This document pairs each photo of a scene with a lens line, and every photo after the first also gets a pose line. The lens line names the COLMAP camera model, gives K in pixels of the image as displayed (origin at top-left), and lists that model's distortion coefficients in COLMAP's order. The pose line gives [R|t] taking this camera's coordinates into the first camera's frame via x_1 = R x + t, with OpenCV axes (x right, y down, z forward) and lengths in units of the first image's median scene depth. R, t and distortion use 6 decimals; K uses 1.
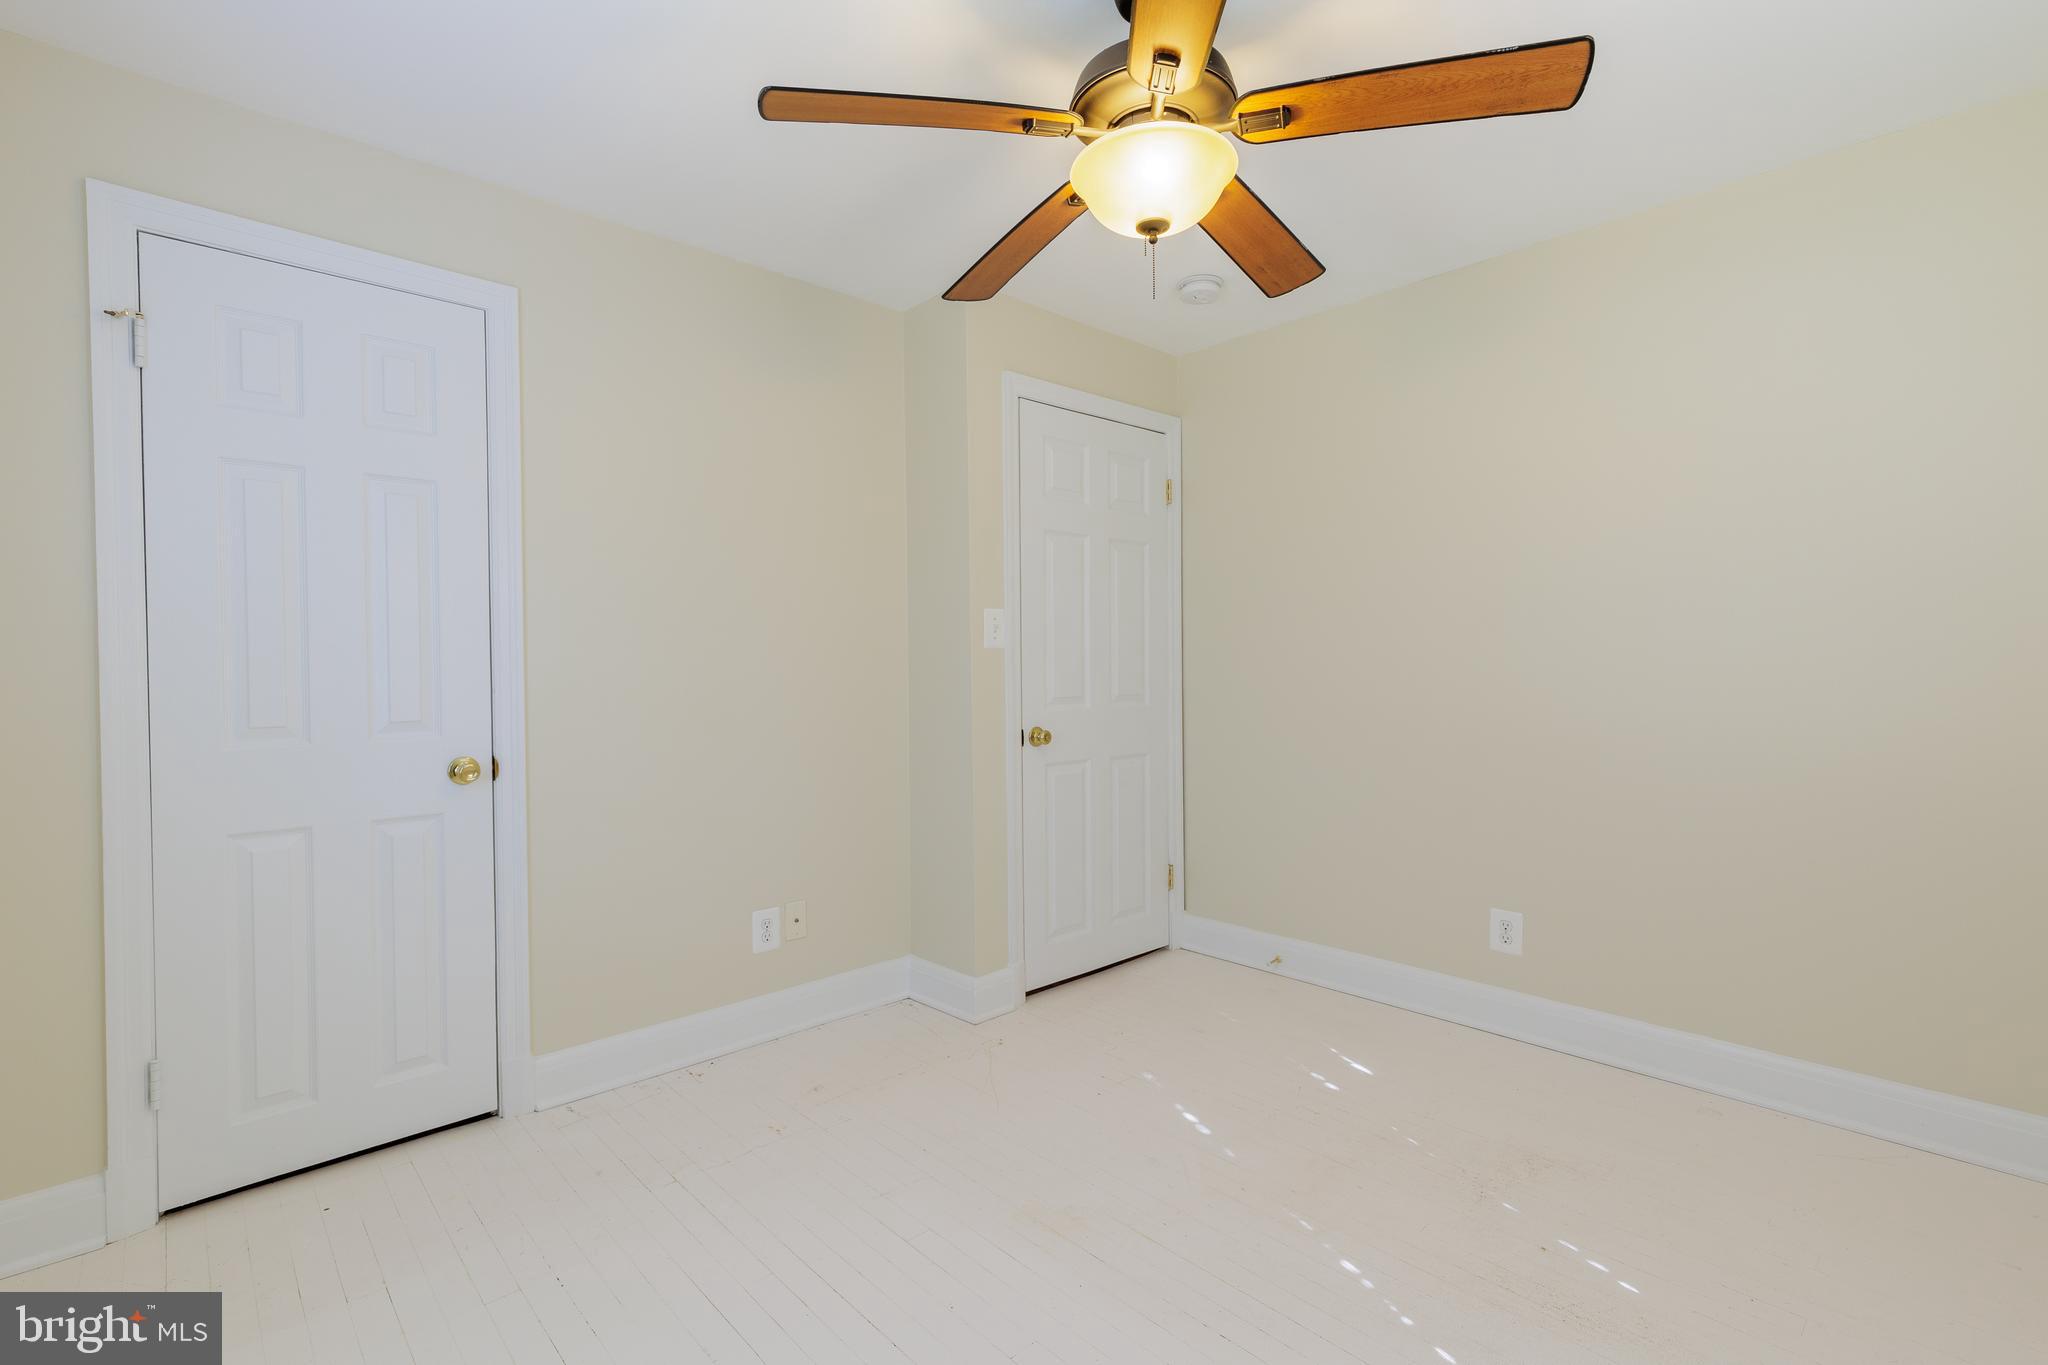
lens RADIAL K [[926.4, 0, 1020.6], [0, 926.4, 677.8], [0, 0, 1]] dist [0.009470, -0.001925]
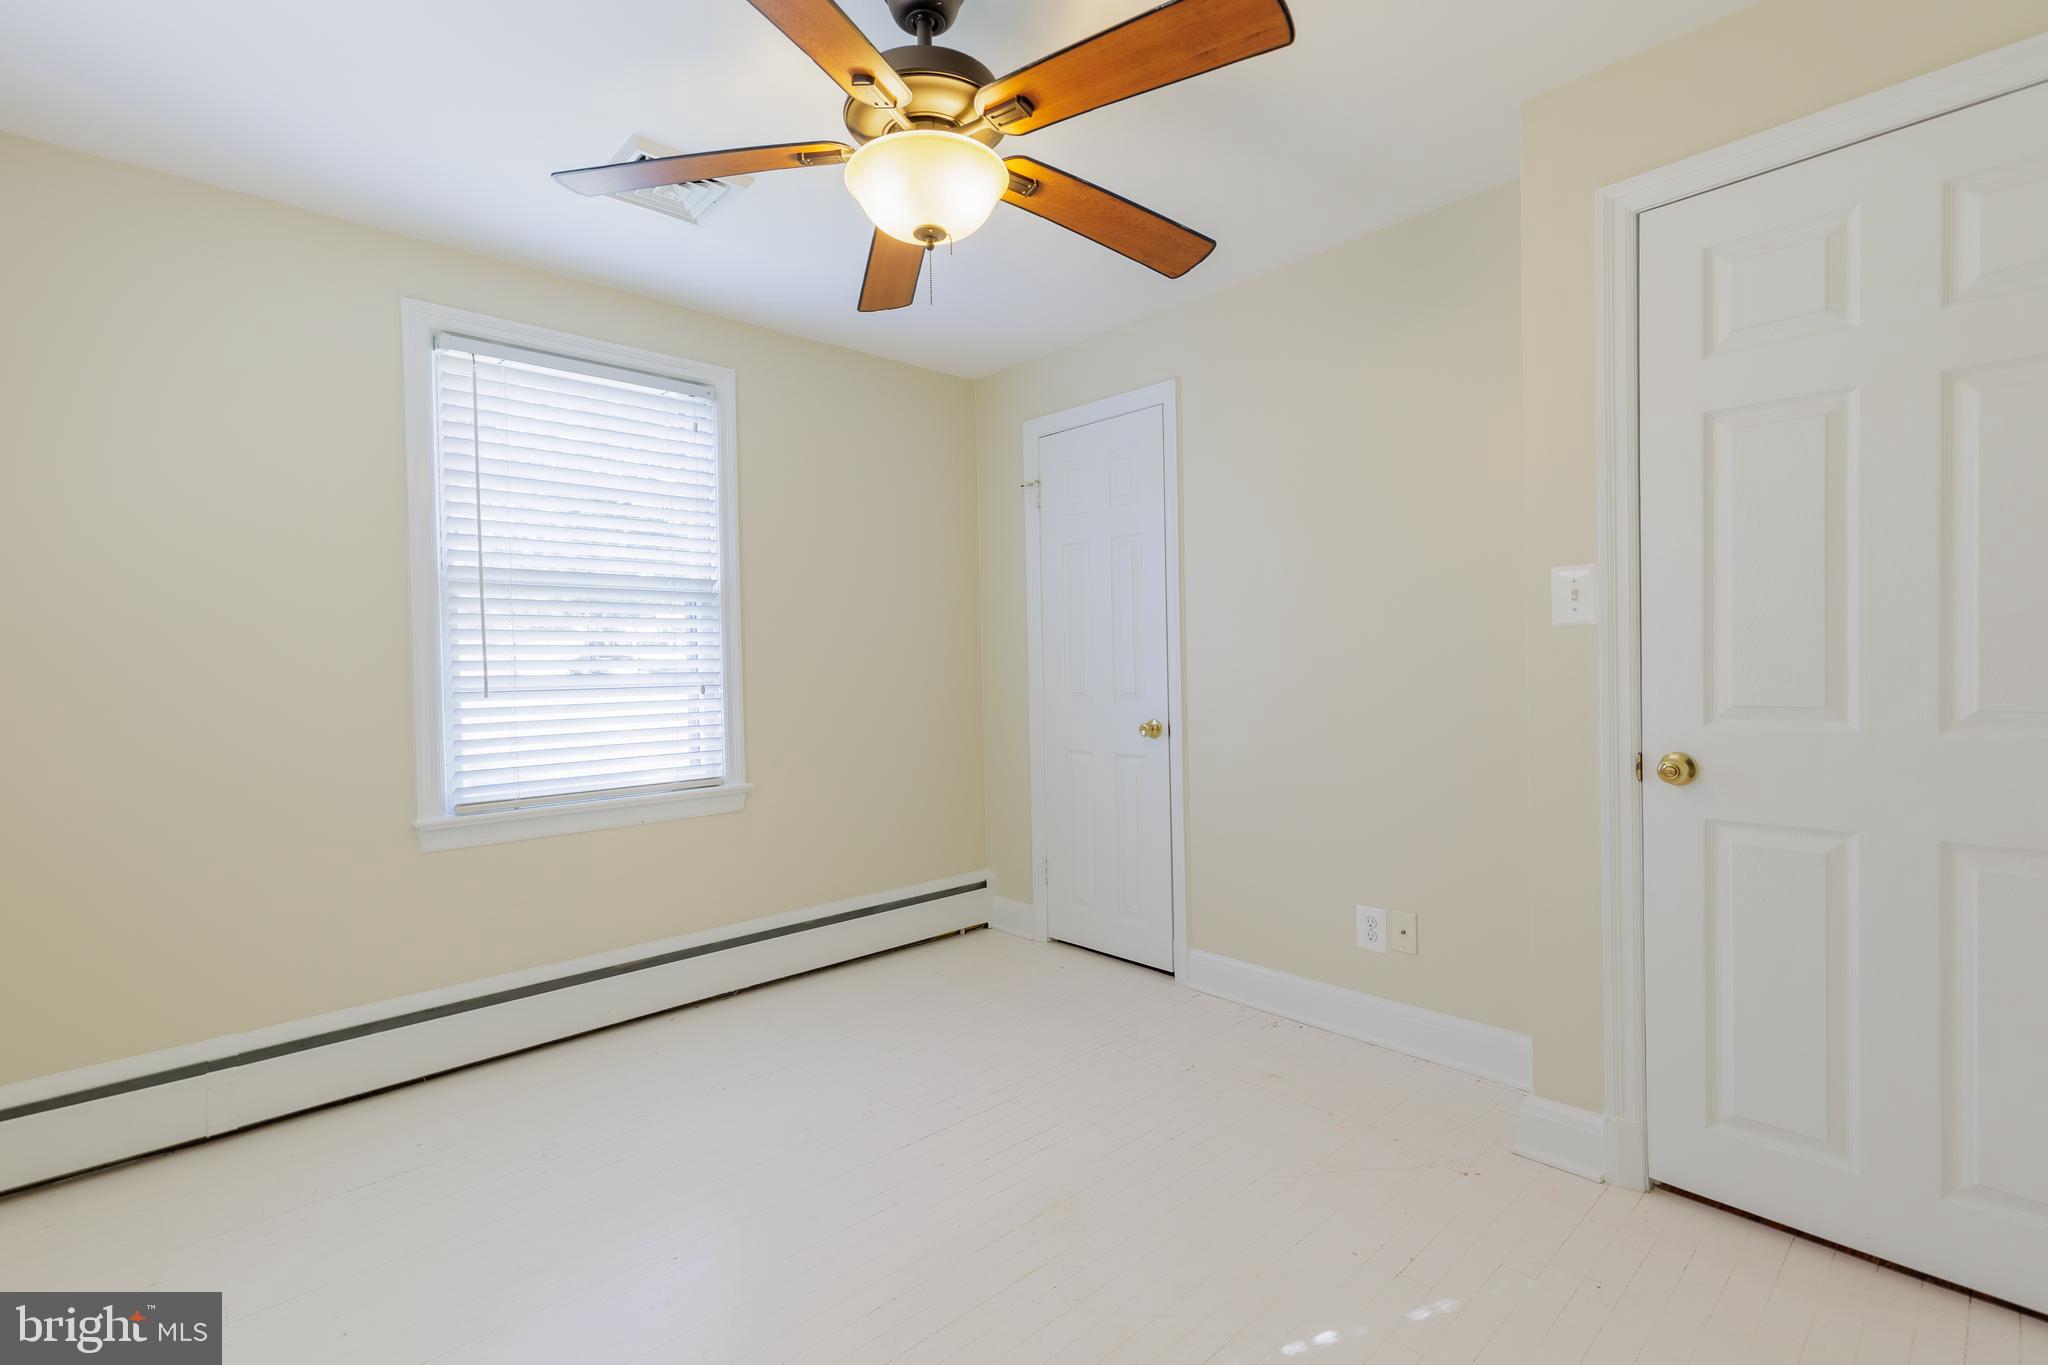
lens RADIAL K [[926.4, 0, 1020.6], [0, 926.4, 677.8], [0, 0, 1]] dist [0.009470, -0.001925]
pose [[-0.003933, 0.023335, -0.999720, 0.686372], [-0.000715, 0.999727, 0.023338, -0.009991], [0.999992, 0.000806, -0.003915, 0.644382]]
